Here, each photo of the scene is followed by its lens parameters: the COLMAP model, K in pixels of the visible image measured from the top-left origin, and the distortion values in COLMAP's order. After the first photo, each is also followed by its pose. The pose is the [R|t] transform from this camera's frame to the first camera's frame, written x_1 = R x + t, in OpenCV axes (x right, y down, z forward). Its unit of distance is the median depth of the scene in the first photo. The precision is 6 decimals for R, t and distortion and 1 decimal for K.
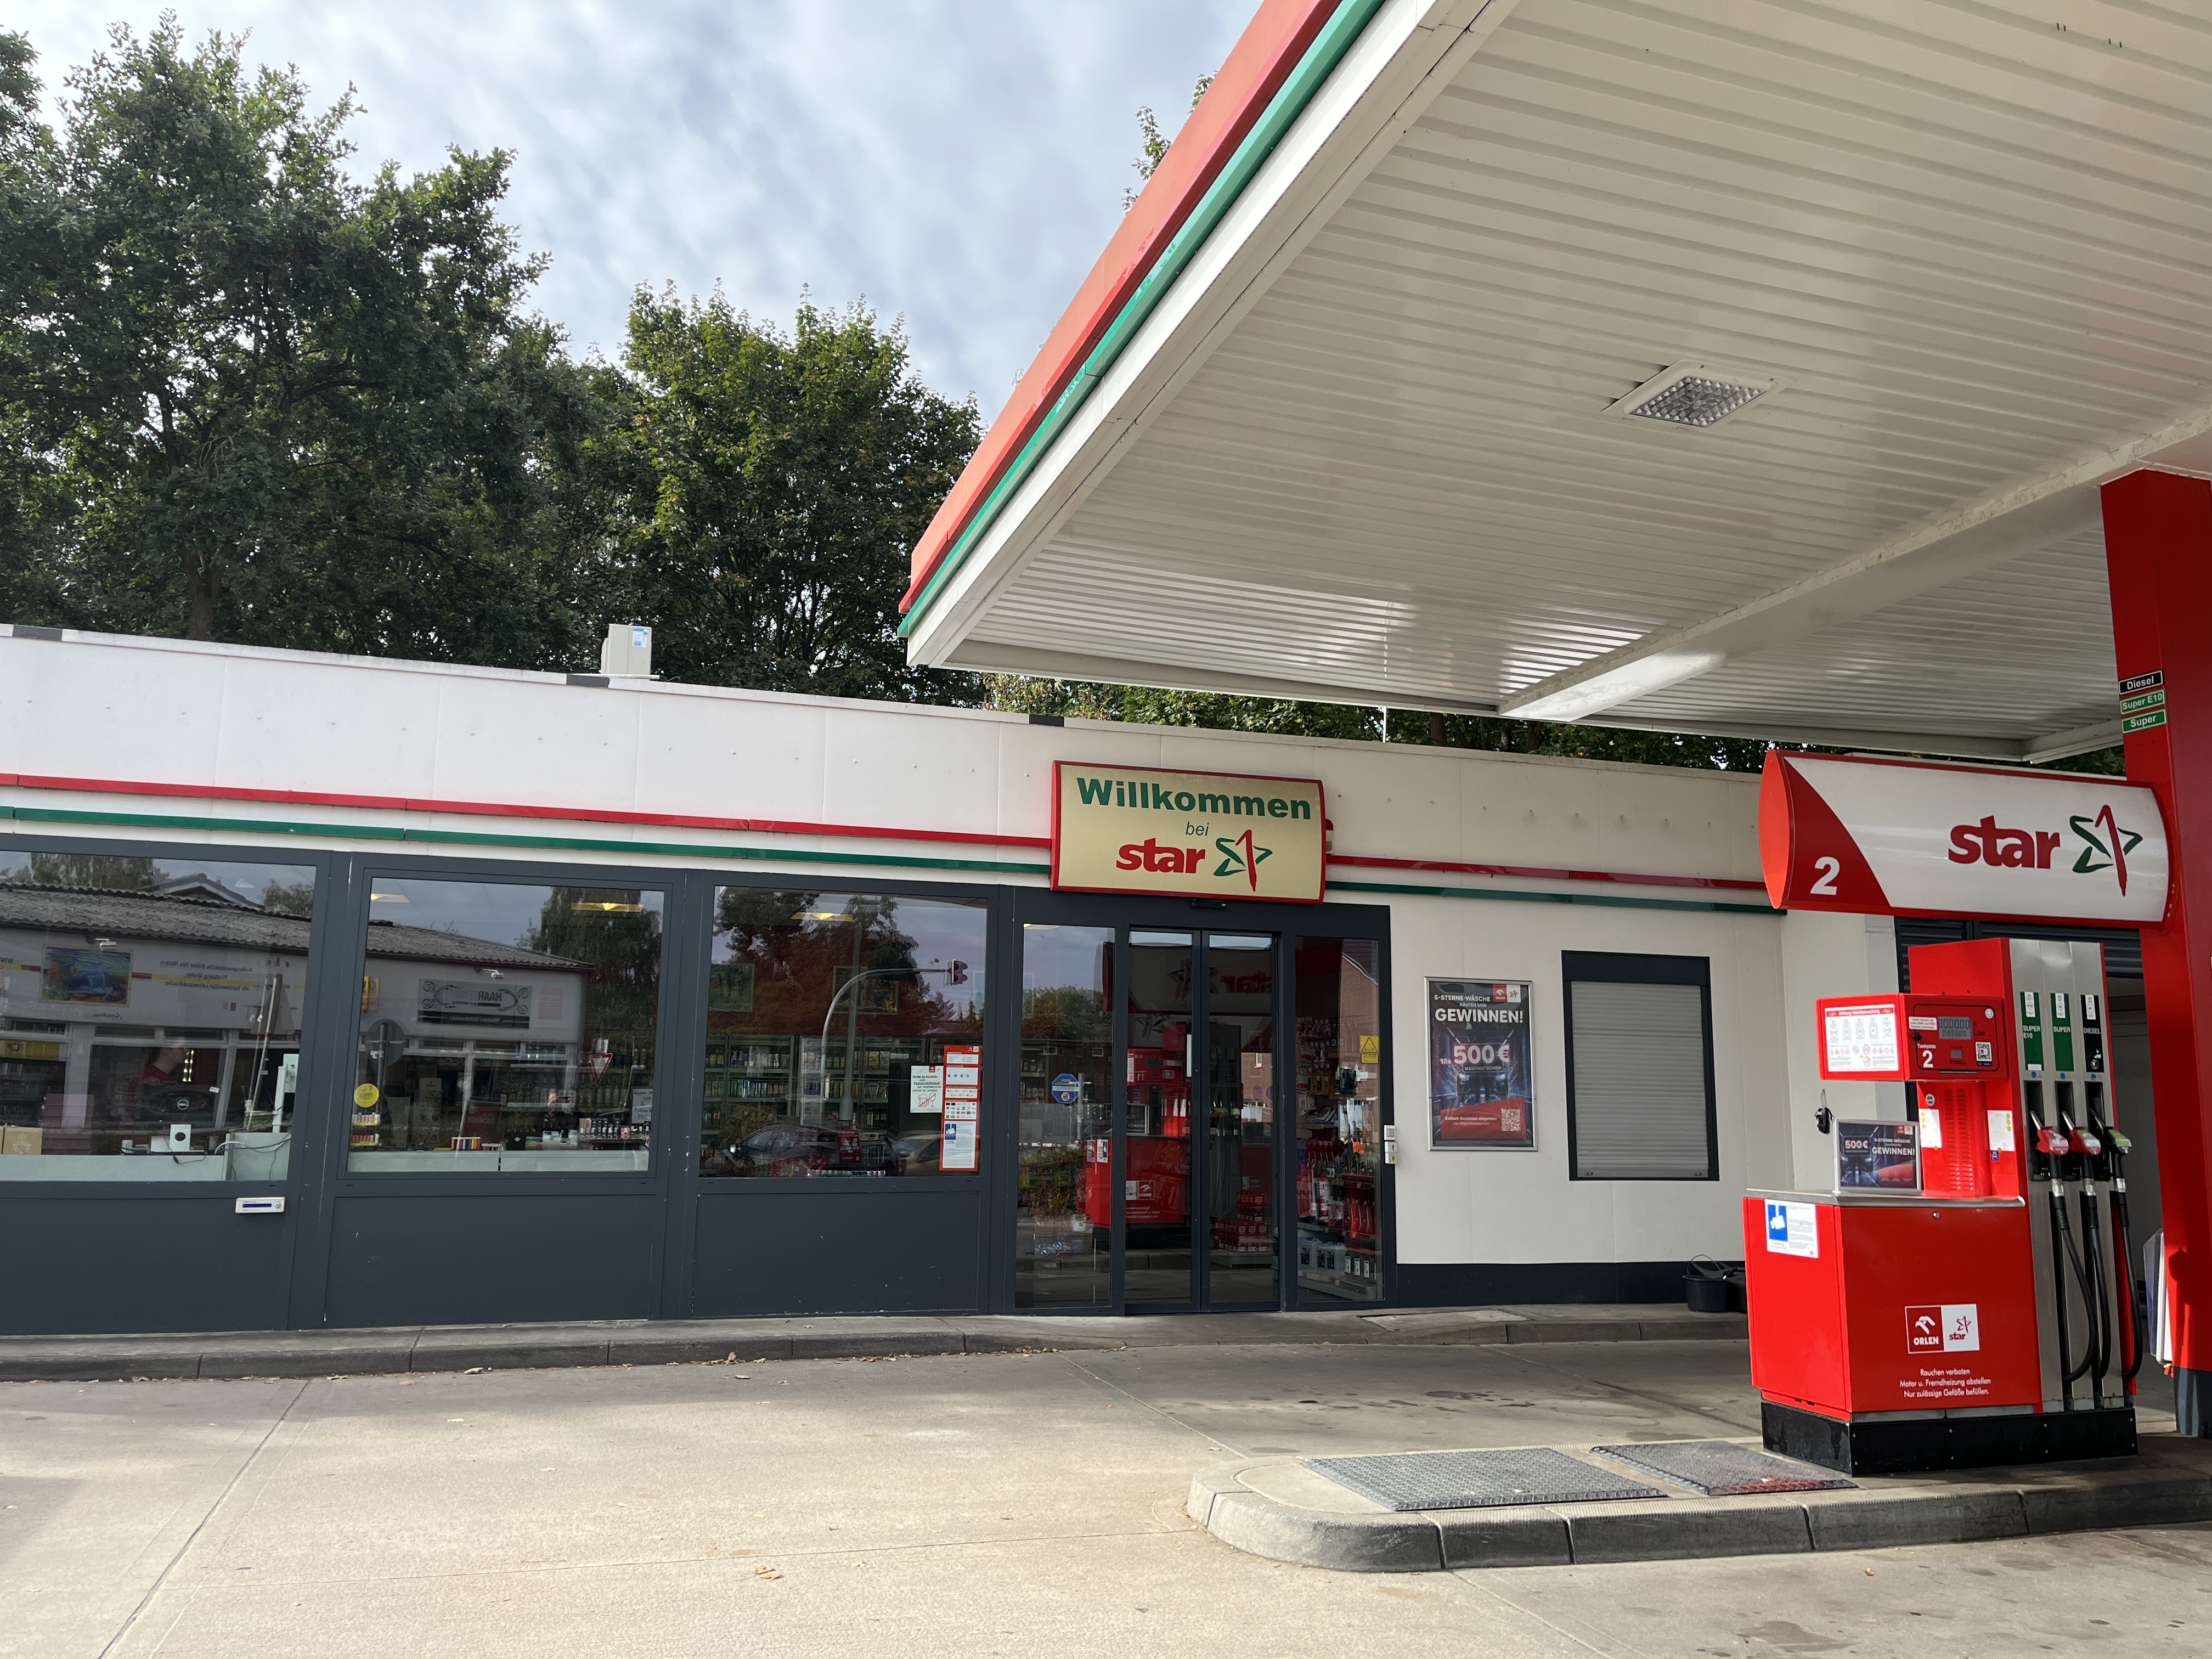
lens RADIAL K [[1680.5, 0, 1079.2], [0, 1680.5, 817.5], [0, 0, 1]] dist [0.078953, -0.122367]
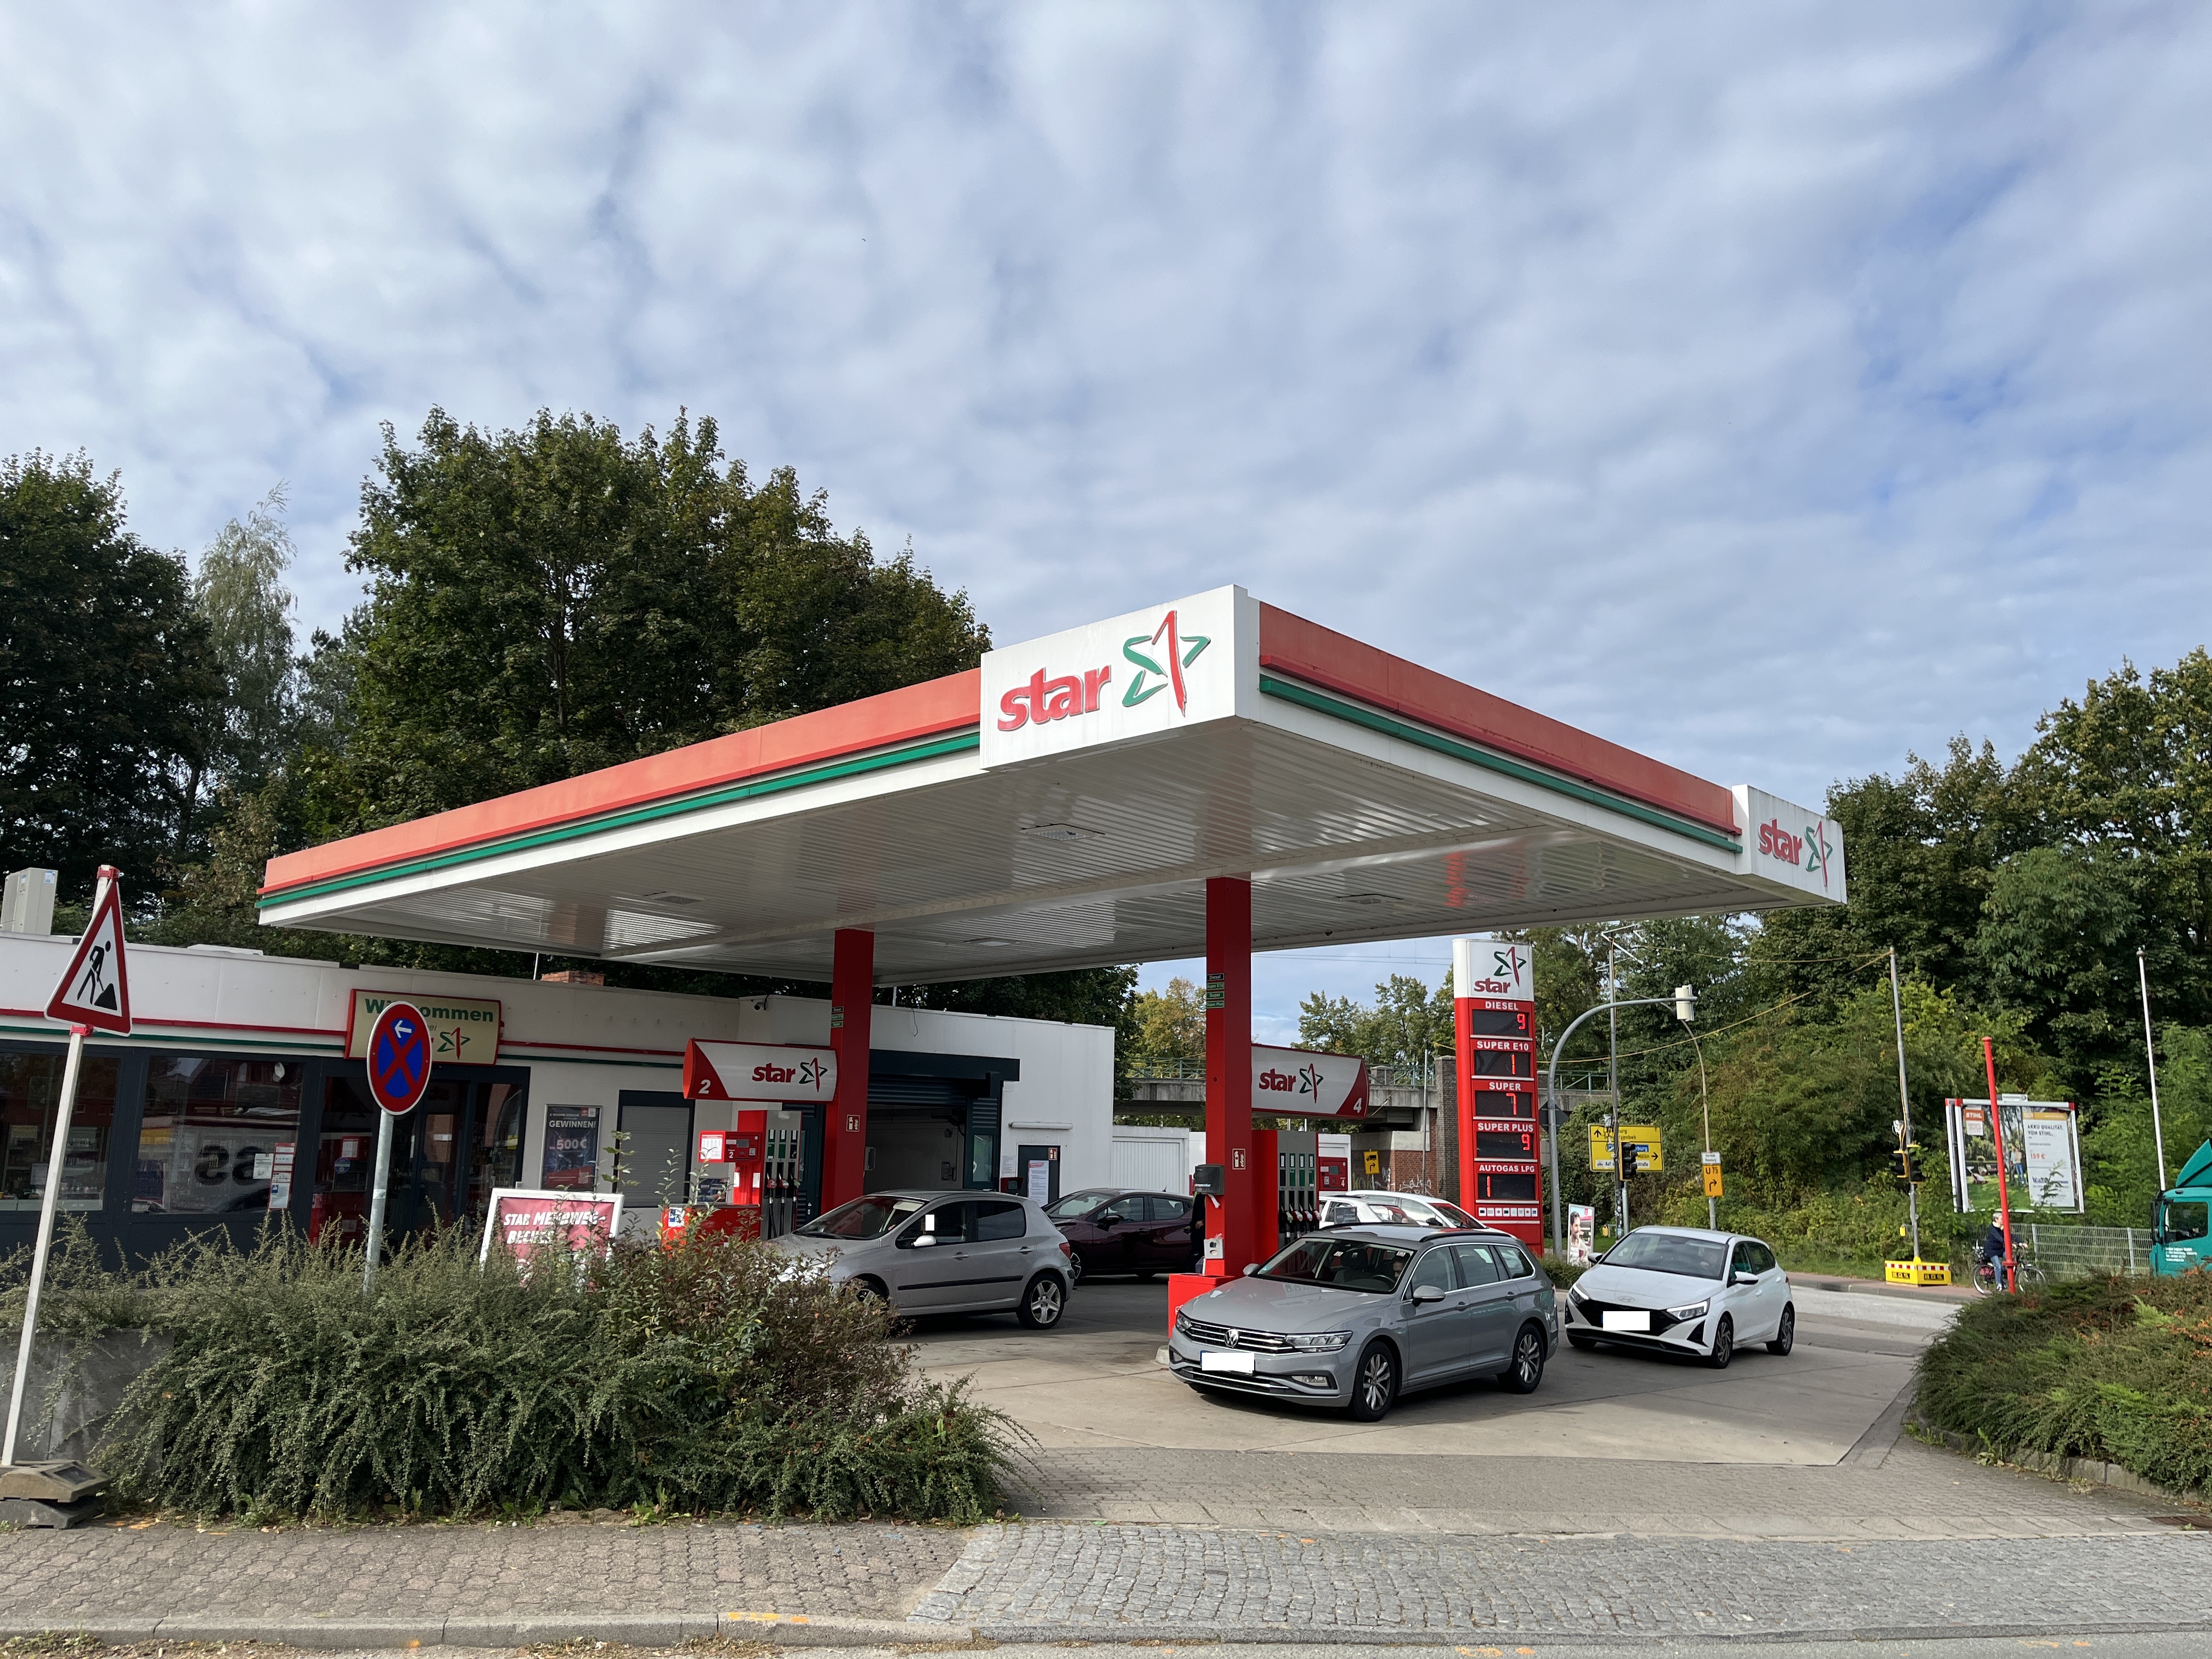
lens RADIAL K [[1687.2, 0, 1106.0], [0, 1687.2, 829.5], [0, 0, 1]] dist [0.093650, -0.140863]
pose [[0.864958, 0.093268, 0.493102, -0.245592], [-0.082984, 0.995633, -0.042756, -0.199662], [-0.494936, -0.003937, 0.868920, -1.072145]]
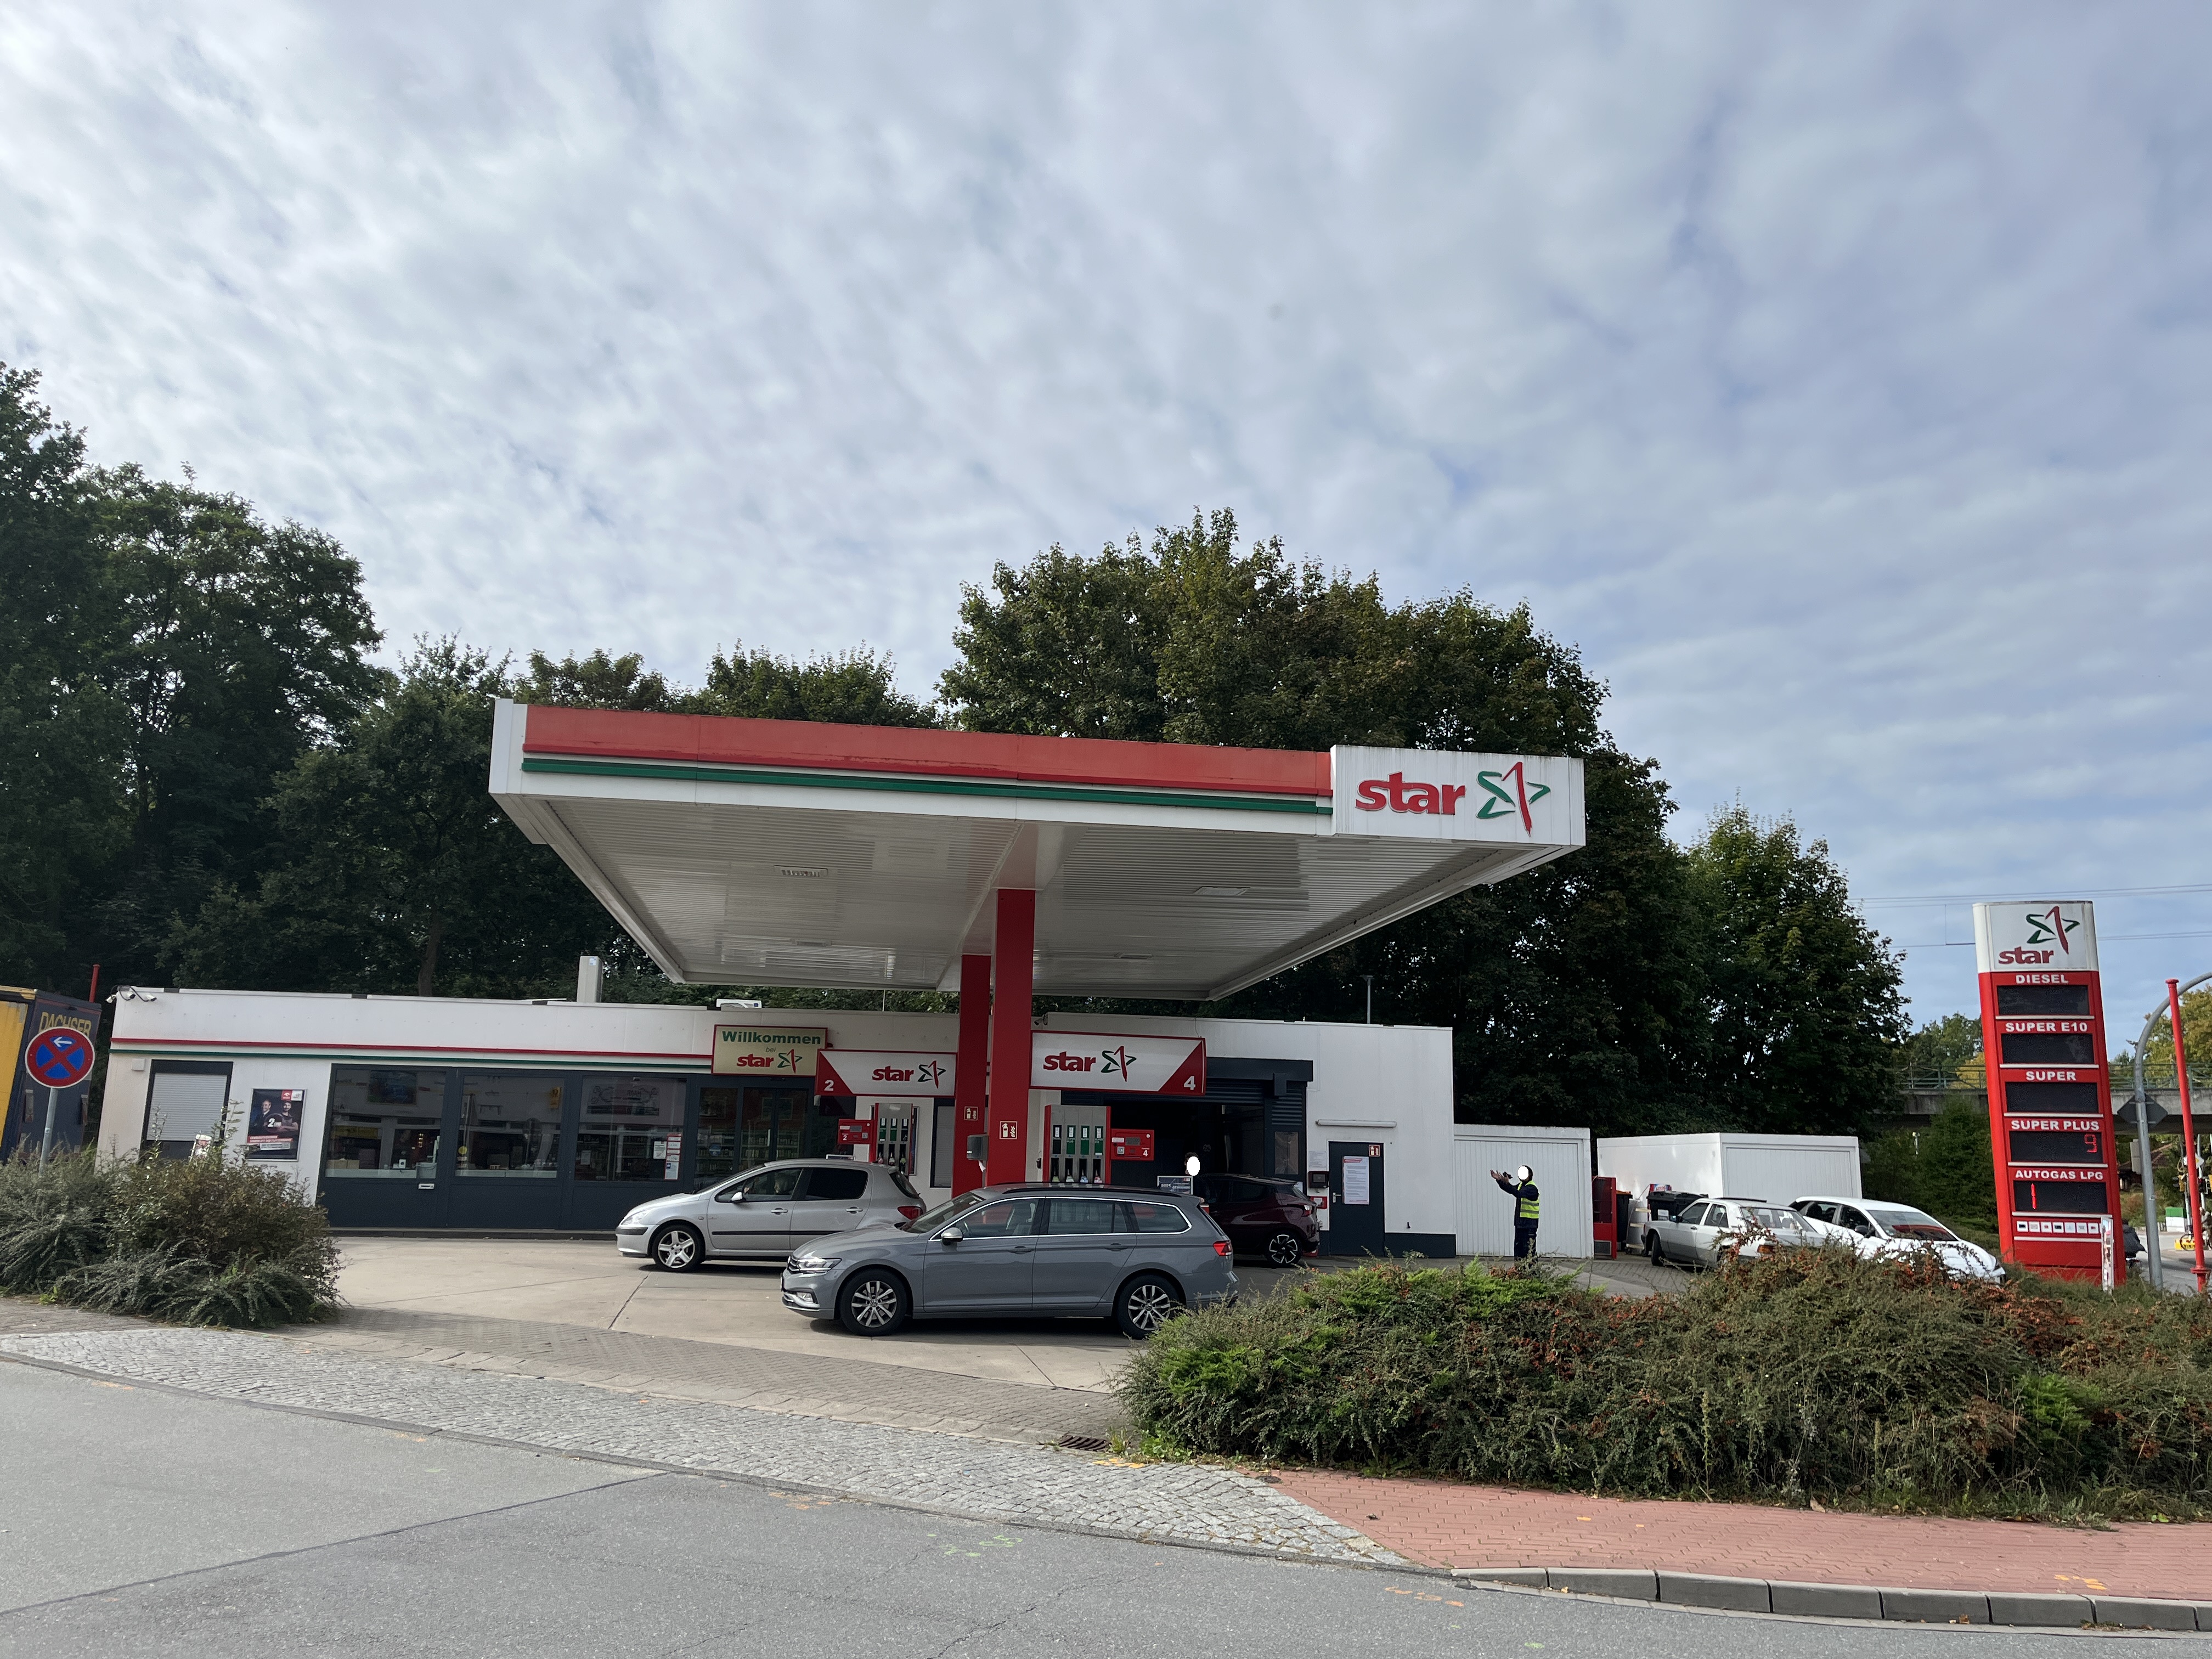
lens RADIAL K [[1680.5, 0, 1079.2], [0, 1680.5, 817.5], [0, 0, 1]] dist [0.078953, -0.122367]
pose [[0.987616, -0.025920, -0.154733, 0.964313], [0.018621, 0.998653, -0.048438, -0.218698], [0.155780, 0.044956, 0.986768, -1.537550]]
